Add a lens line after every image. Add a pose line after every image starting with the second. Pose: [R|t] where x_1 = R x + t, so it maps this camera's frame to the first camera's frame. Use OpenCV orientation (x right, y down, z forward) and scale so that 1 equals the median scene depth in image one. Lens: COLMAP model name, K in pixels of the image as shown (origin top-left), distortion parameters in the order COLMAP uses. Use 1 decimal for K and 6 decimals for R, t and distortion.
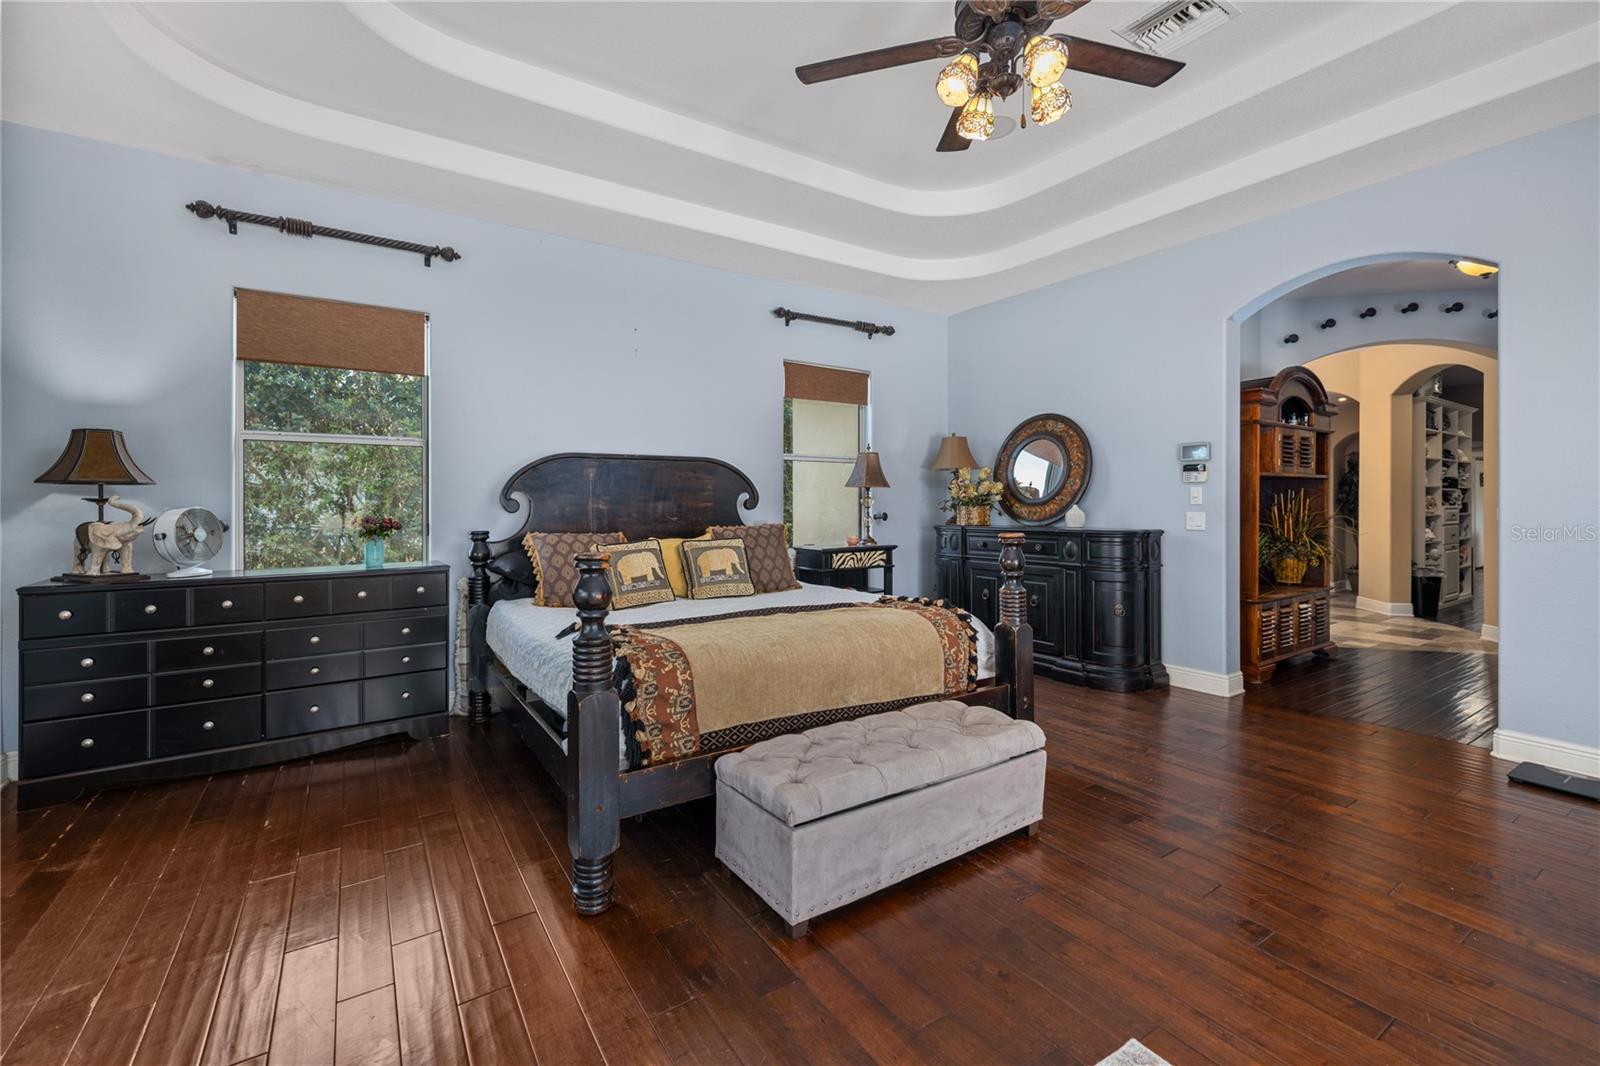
lens RADIAL K [[668.5, 0, 785.8], [0, 668.5, 507.9], [0, 0, 1]] dist [-0.004635, 0.000427]
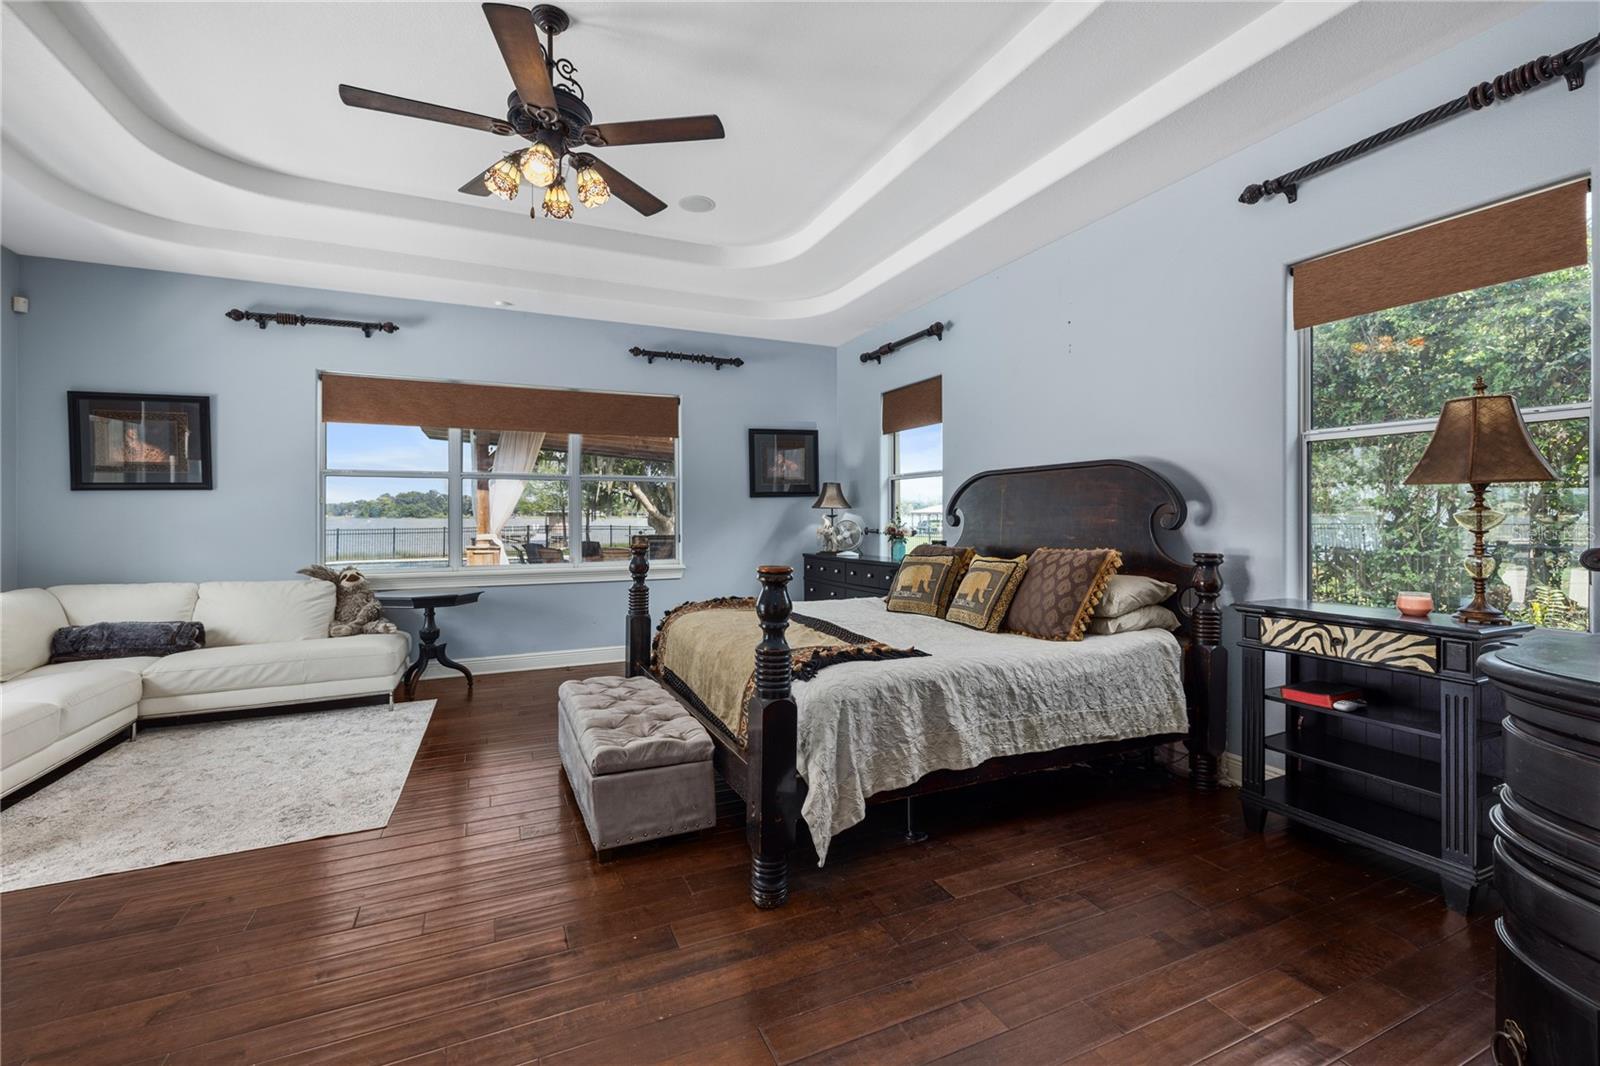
lens RADIAL K [[668.5, 0, 791.9], [0, 668.5, 518.1], [0, 0, 1]] dist [-0.004635, 0.000427]
pose [[-0.149892, 0.004249, -0.988693, 0.706642], [-0.005667, 0.999971, 0.005156, -0.010546], [0.988686, 0.006376, -0.149864, 0.776924]]
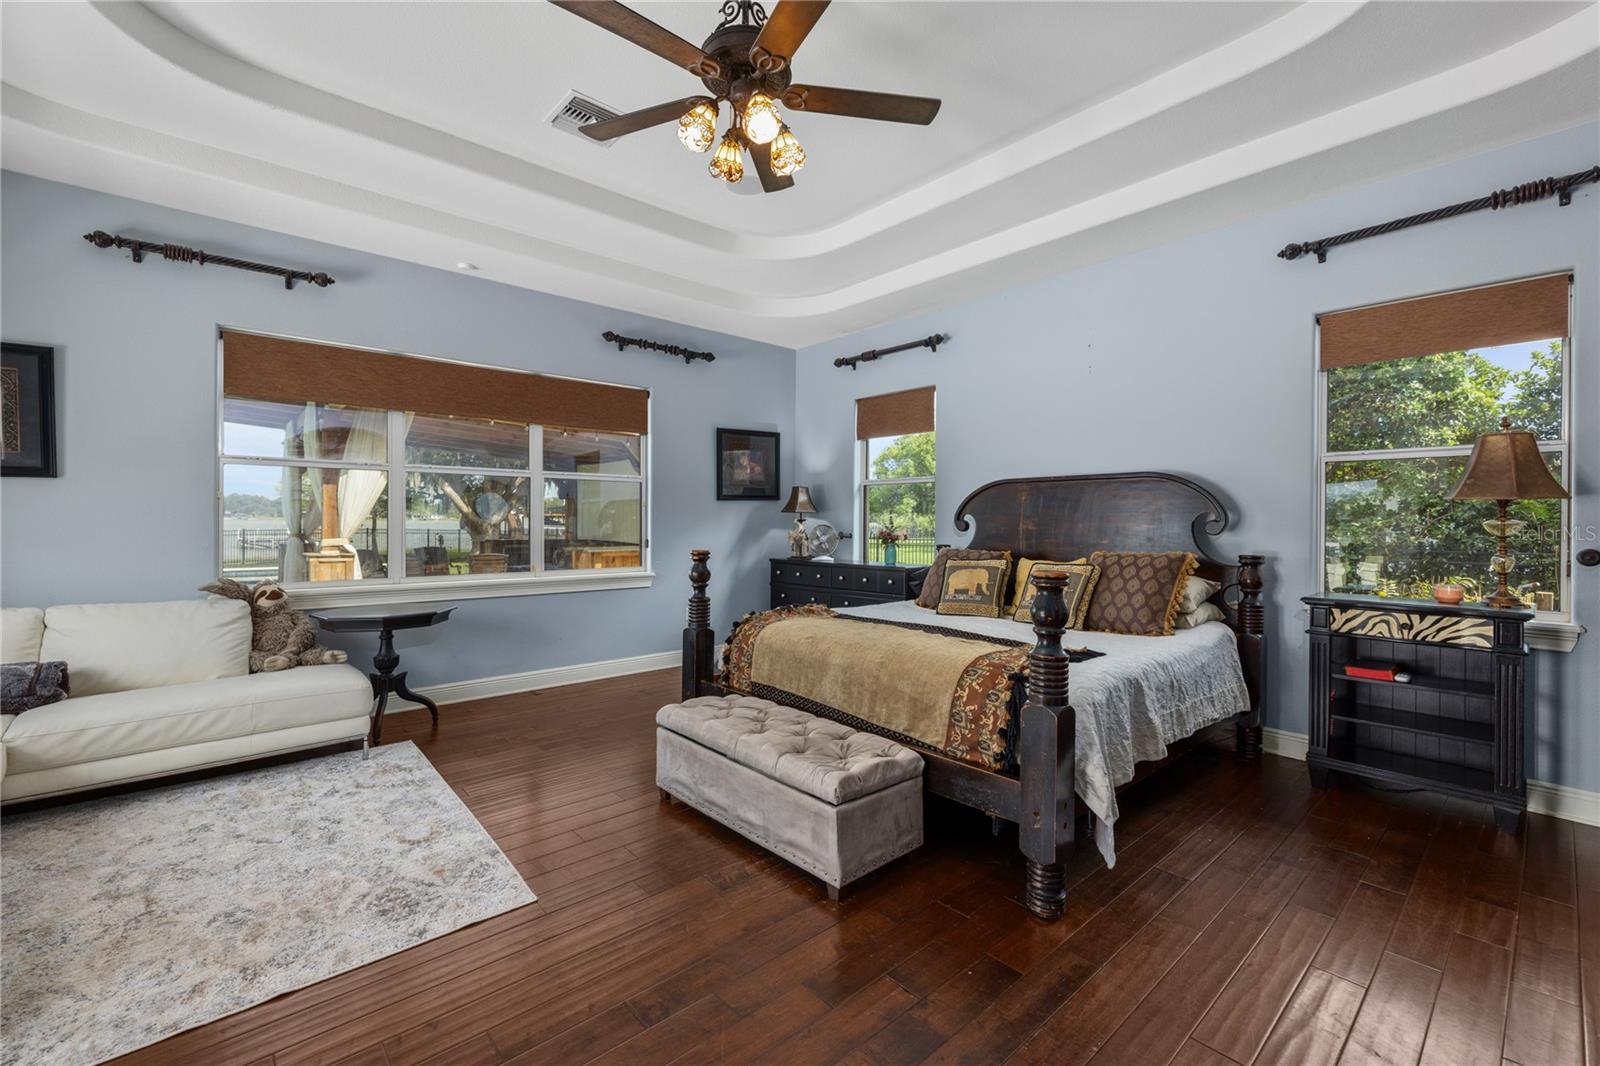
lens RADIAL K [[668.5, 0, 795.5], [0, 668.5, 525.8], [0, 0, 1]] dist [-0.004635, 0.000427]
pose [[0.145080, 0.009174, -0.989377, 0.676188], [-0.013654, 0.999880, 0.007269, -0.006980], [0.989326, 0.012454, 0.145188, 0.444294]]
